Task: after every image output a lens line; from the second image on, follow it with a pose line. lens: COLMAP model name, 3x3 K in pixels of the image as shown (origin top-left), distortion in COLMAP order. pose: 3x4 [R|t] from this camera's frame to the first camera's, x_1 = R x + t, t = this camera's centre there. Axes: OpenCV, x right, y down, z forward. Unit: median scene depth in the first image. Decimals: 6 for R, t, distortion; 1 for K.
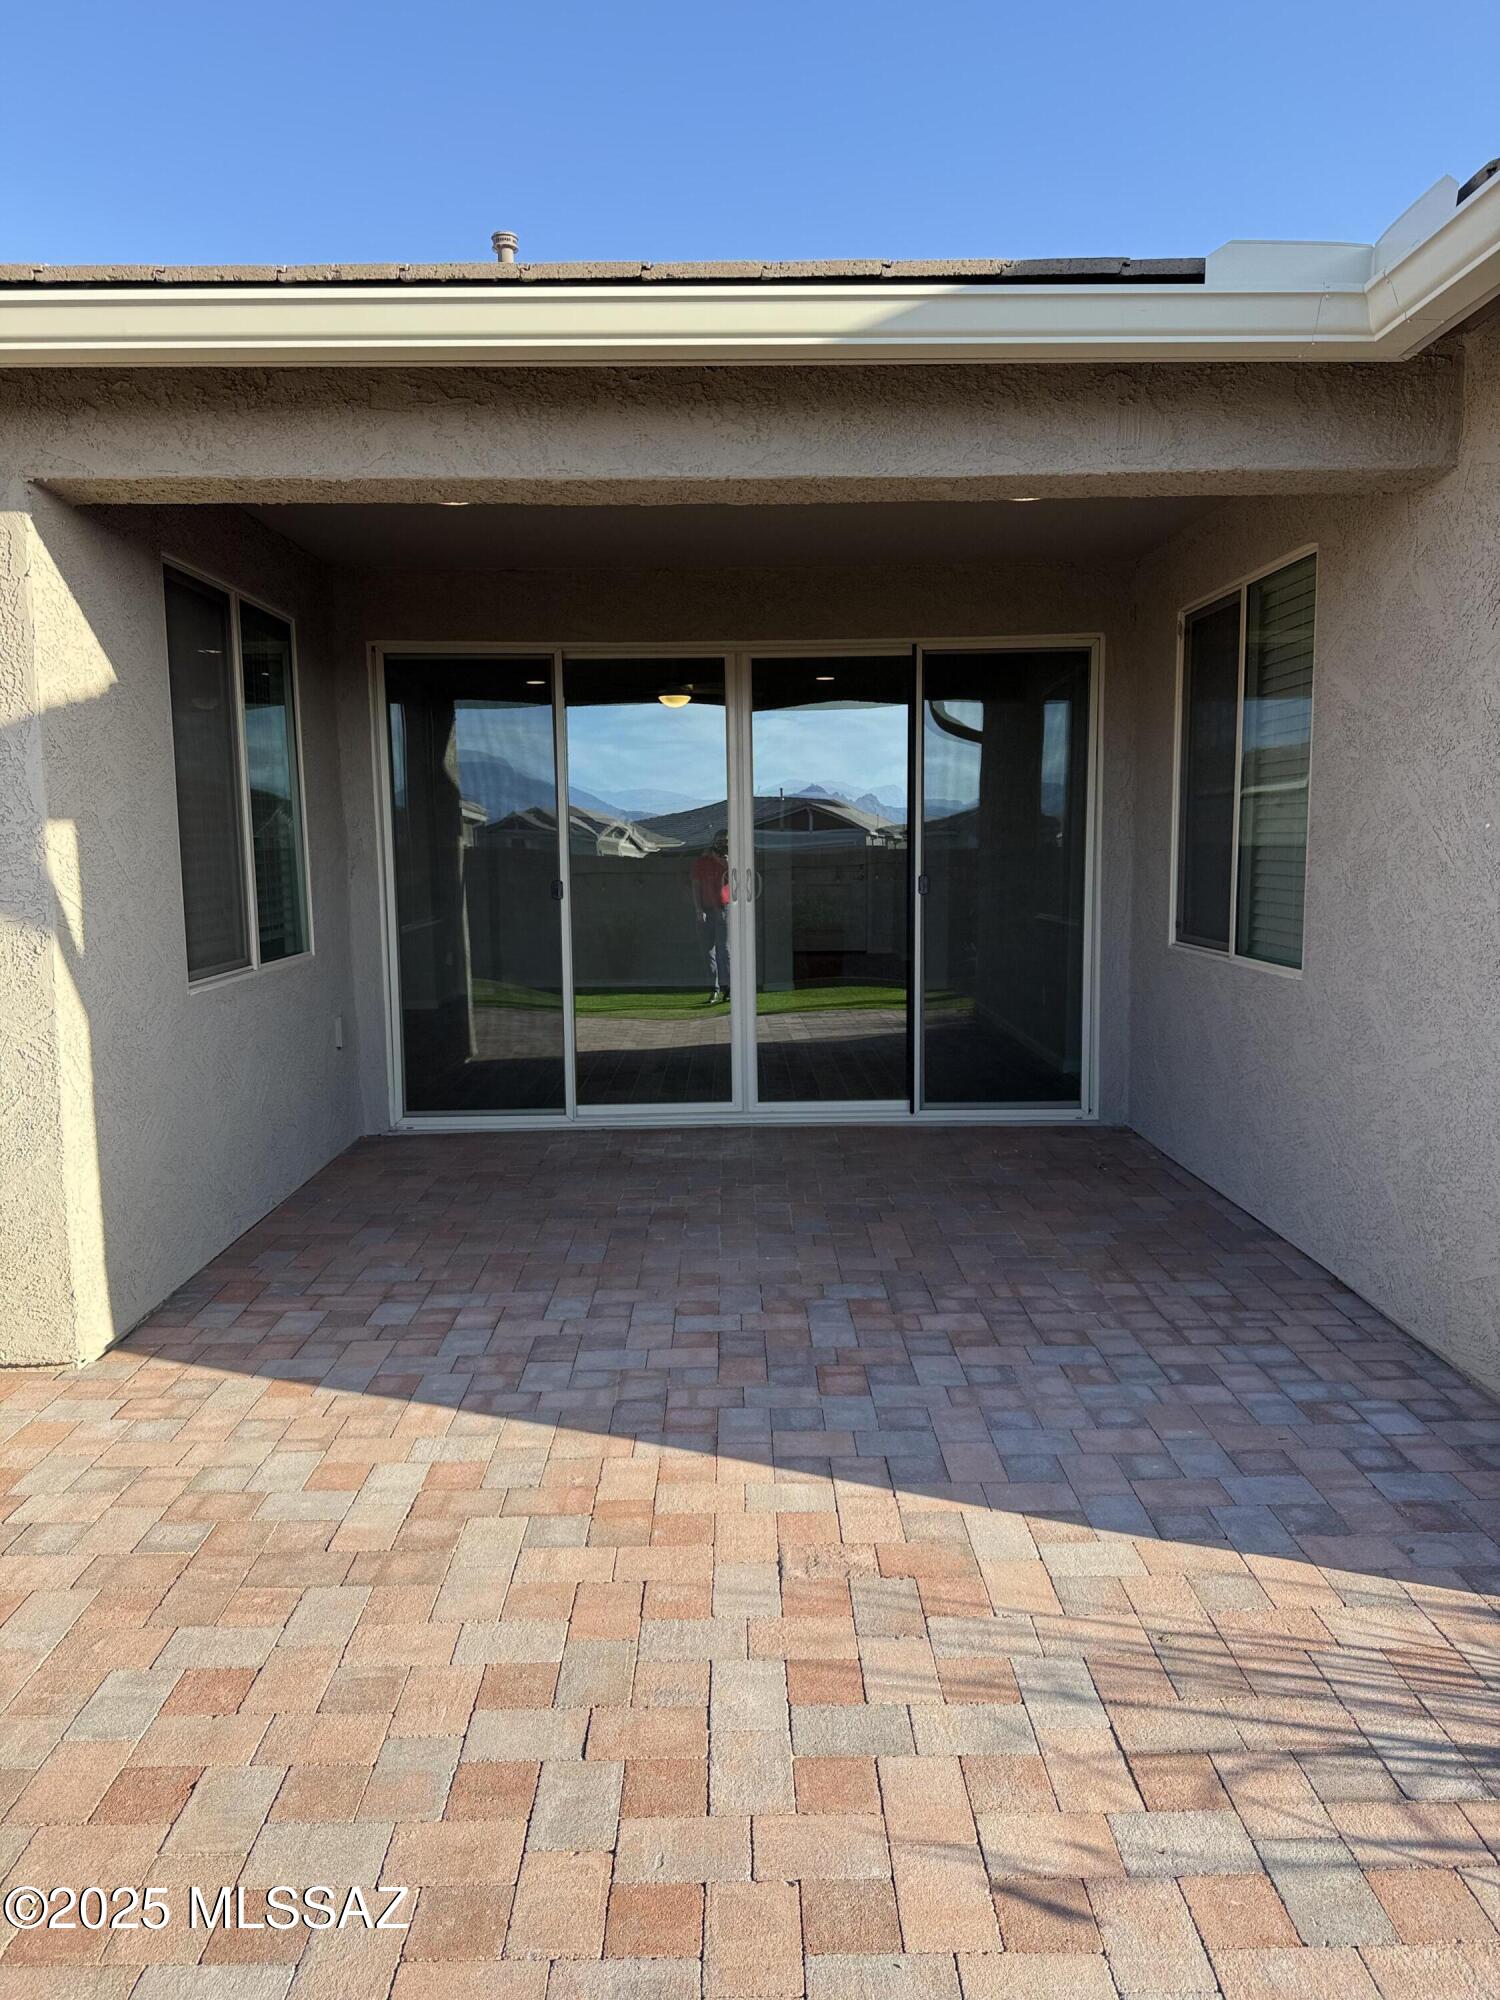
lens RADIAL K [[1388.9, 0, 740.8], [0, 1388.9, 1008.8], [0, 0, 1]] dist [0.043561, -0.032956]
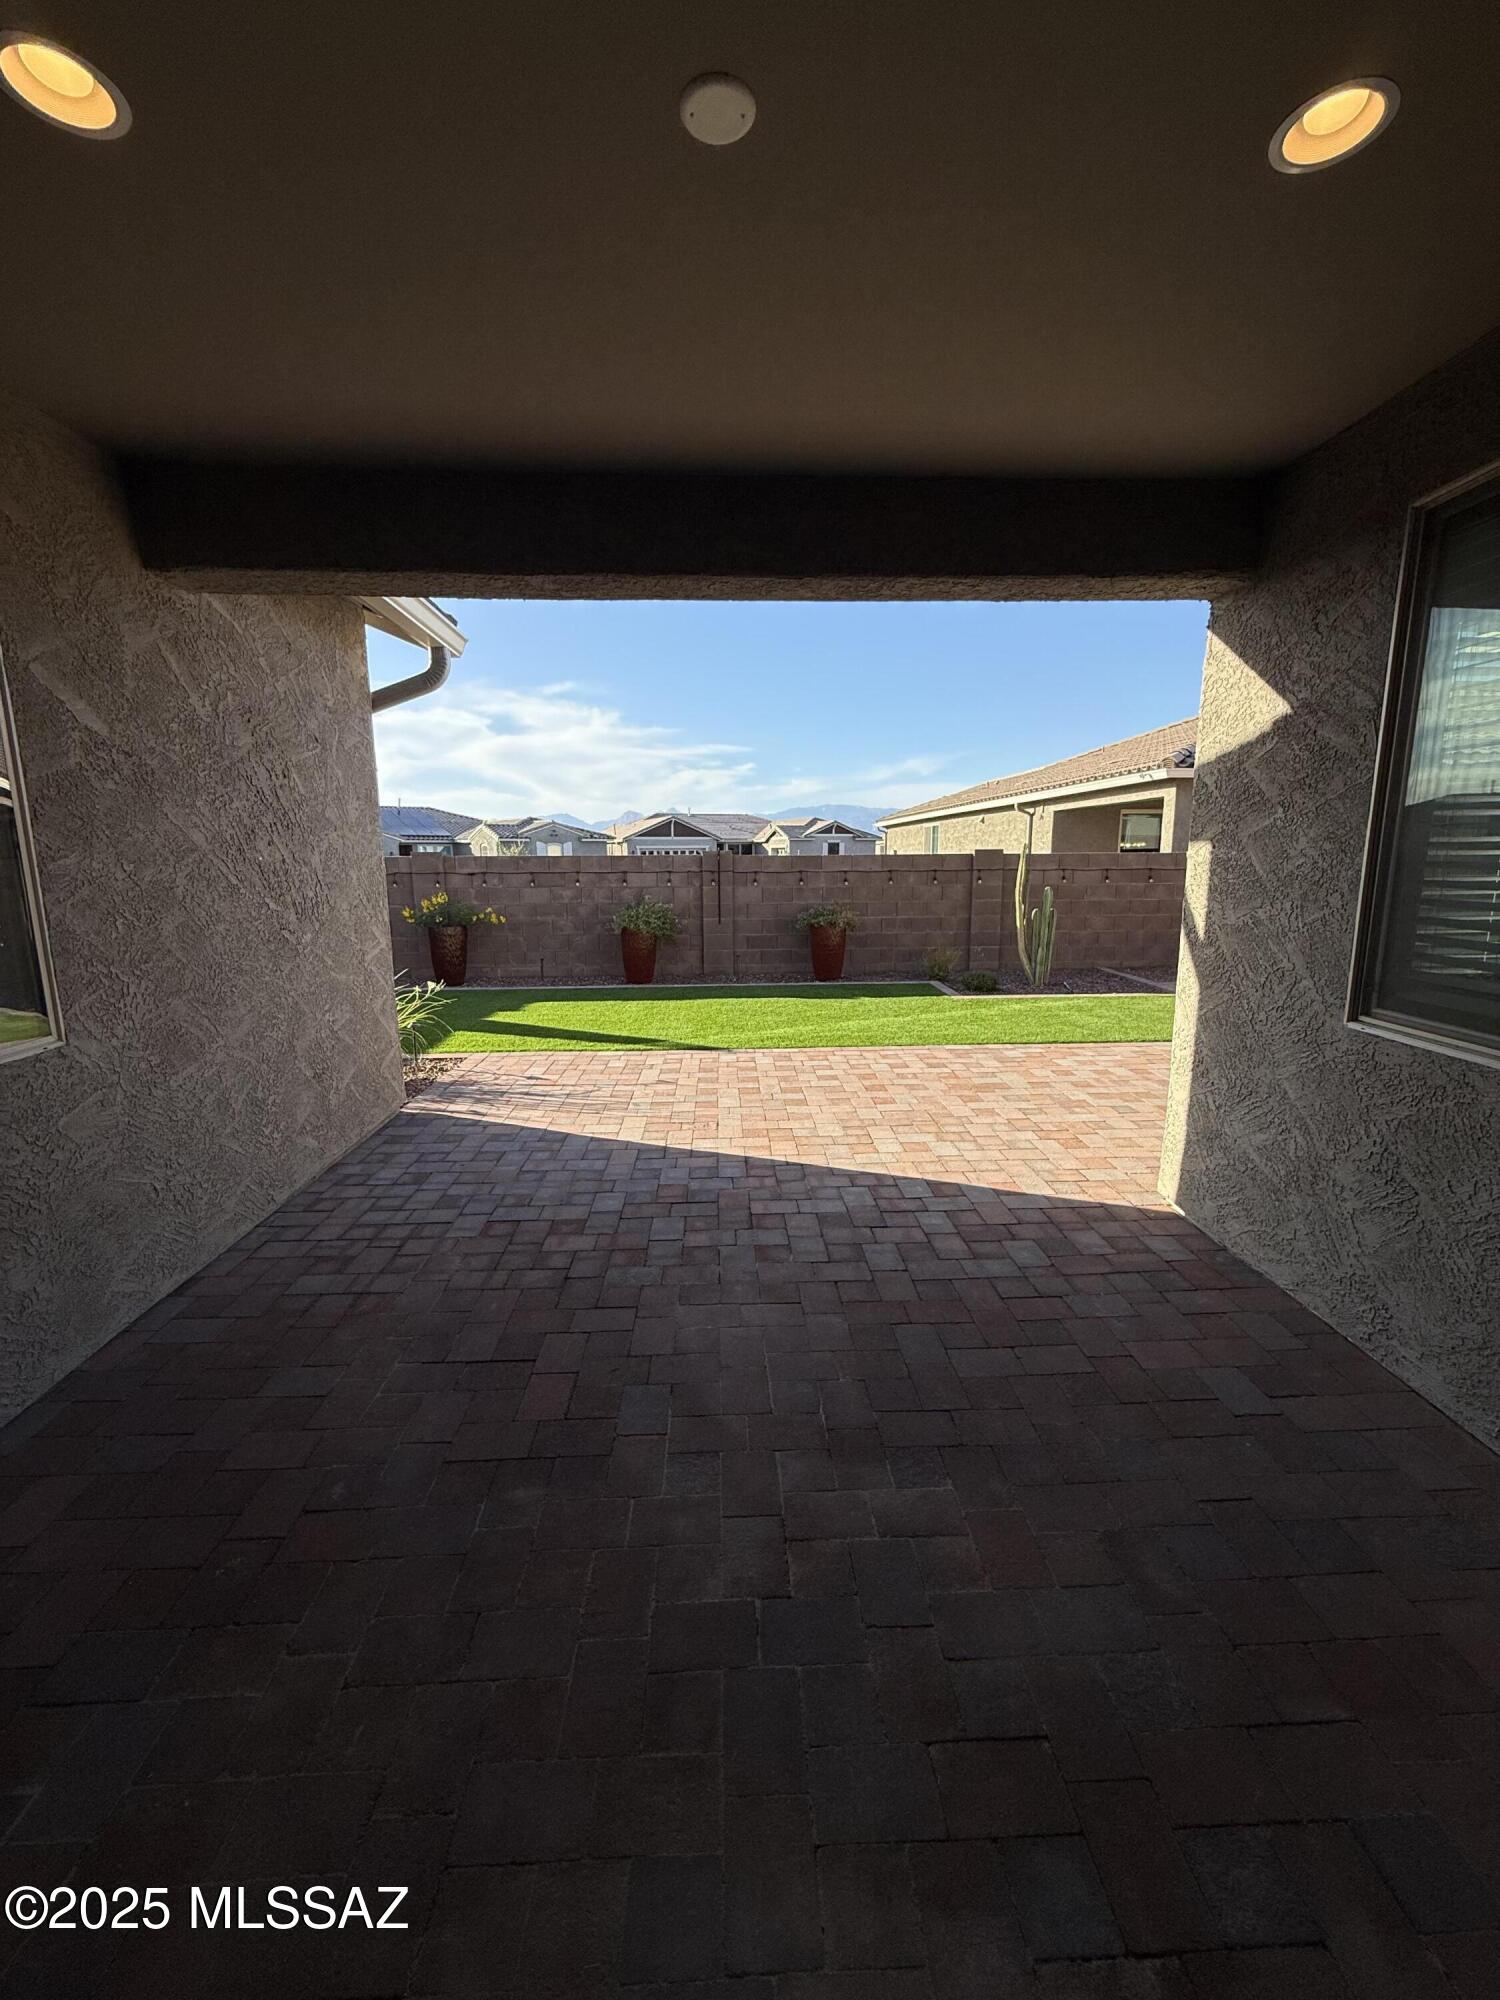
lens RADIAL K [[796.7, 0, 750.0], [0, 796.7, 1000.0], [0, 0, 1]] dist [-0.008333, -0.000088]
pose [[-0.999295, 0.022767, -0.029858, 0.004777], [0.012619, 0.952580, 0.304026, -0.245691], [0.035364, 0.303434, -0.952196, 1.939146]]
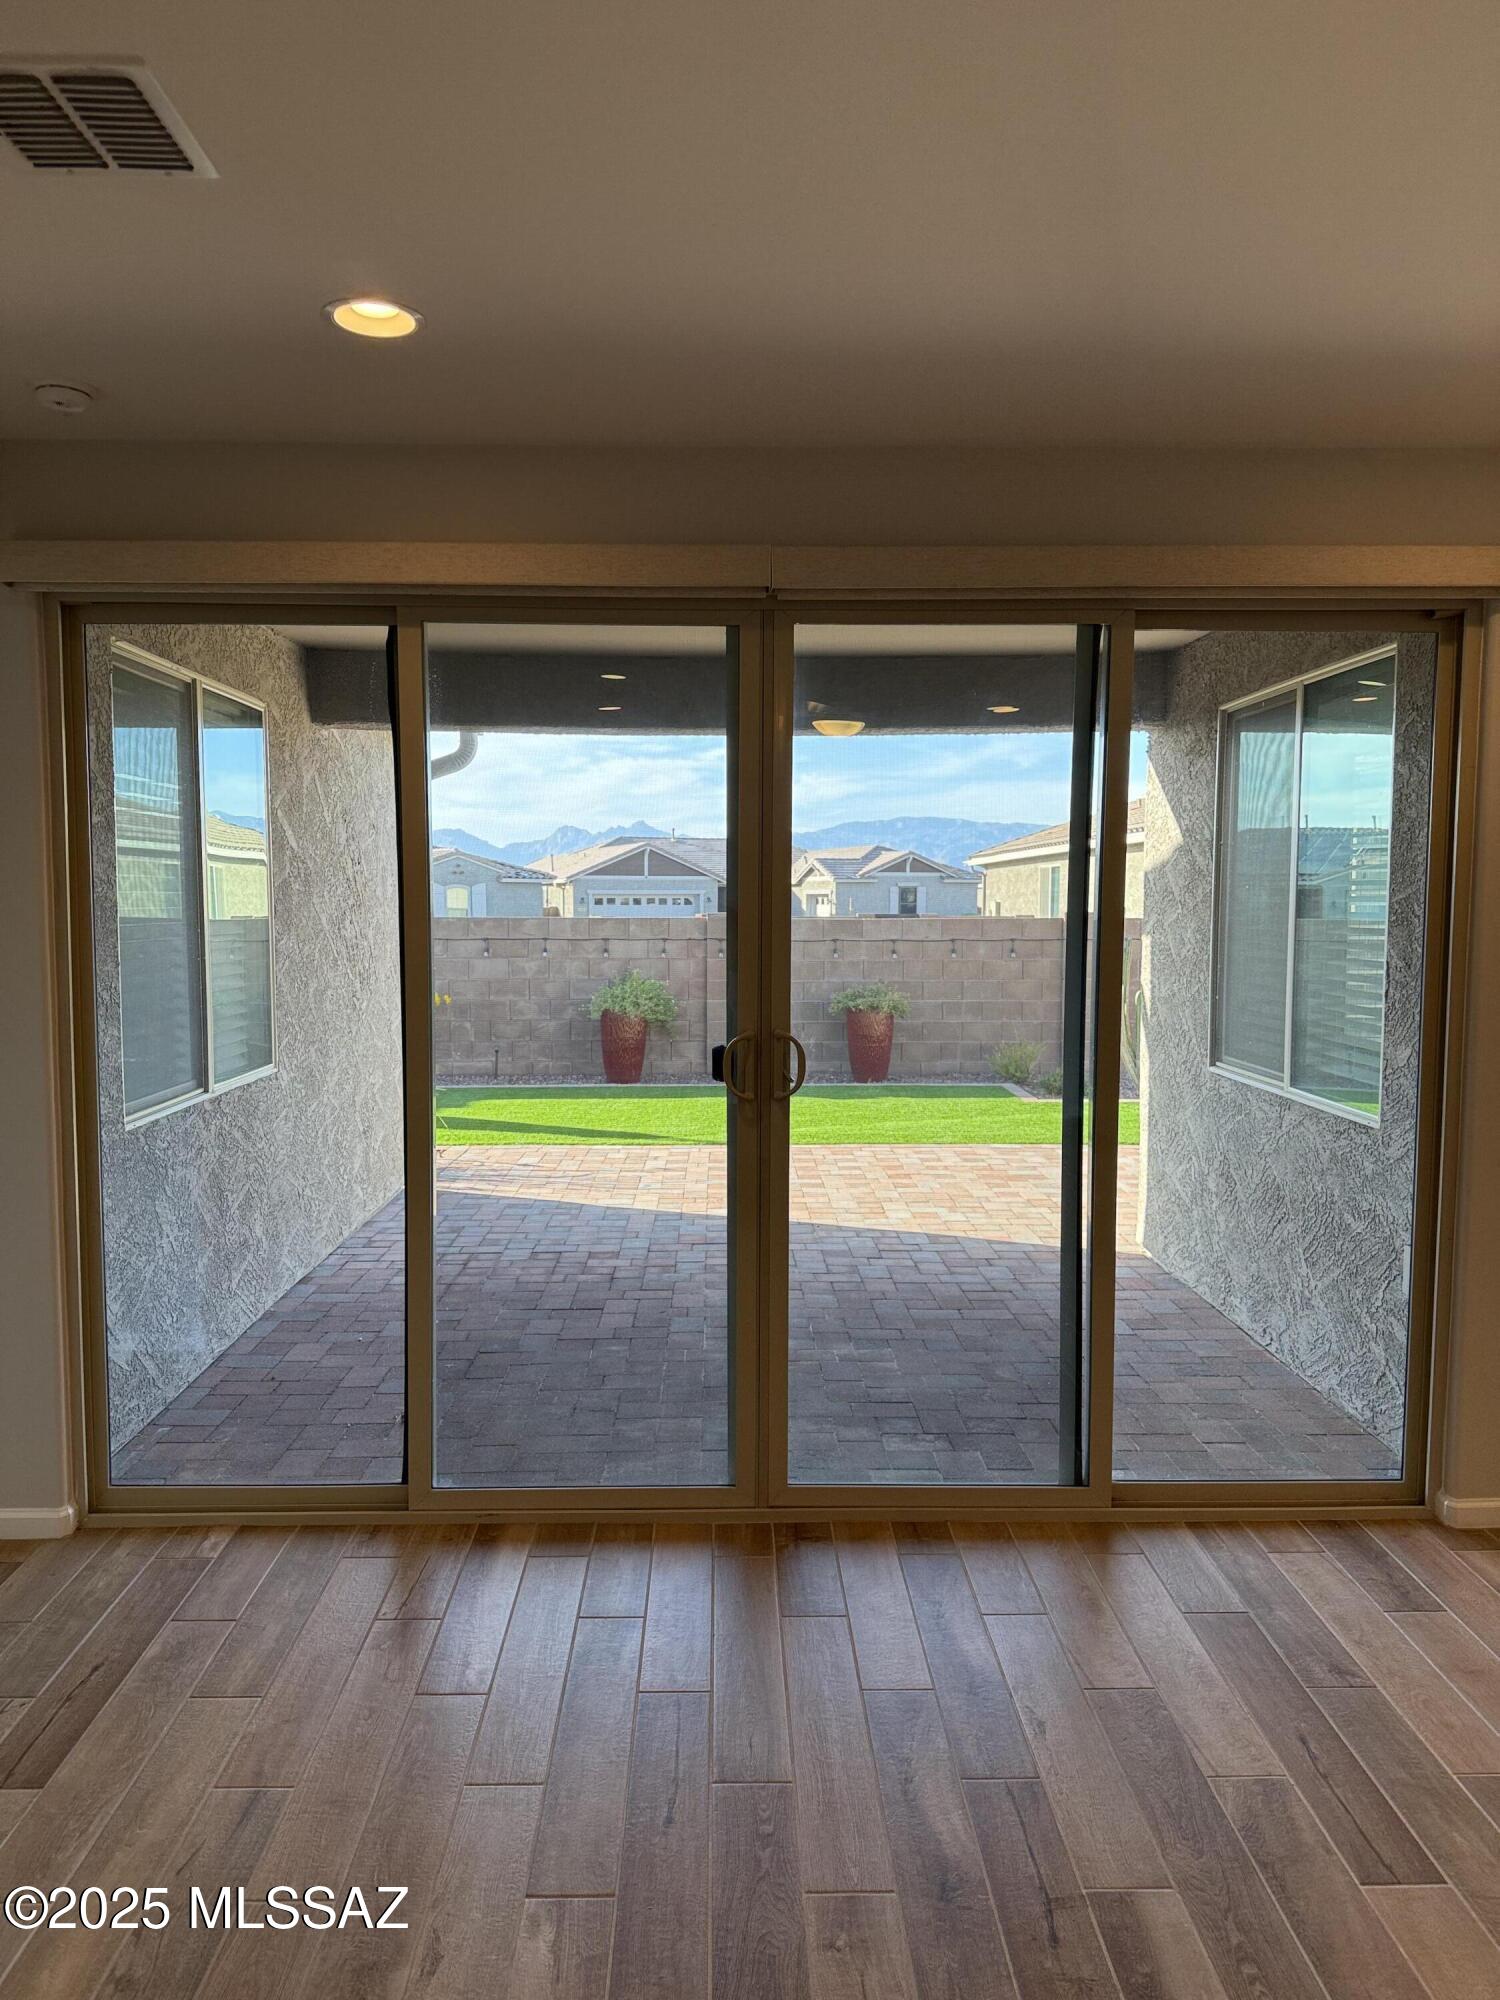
lens RADIAL K [[1388.9, 0, 740.8], [0, 1388.9, 1008.8], [0, 0, 1]] dist [0.043561, -0.032956]
pose [[-0.999889, 0.011103, -0.009981, 0.026636], [0.008832, 0.978899, 0.204154, -0.411561], [0.012037, 0.204043, -0.978888, 2.862284]]
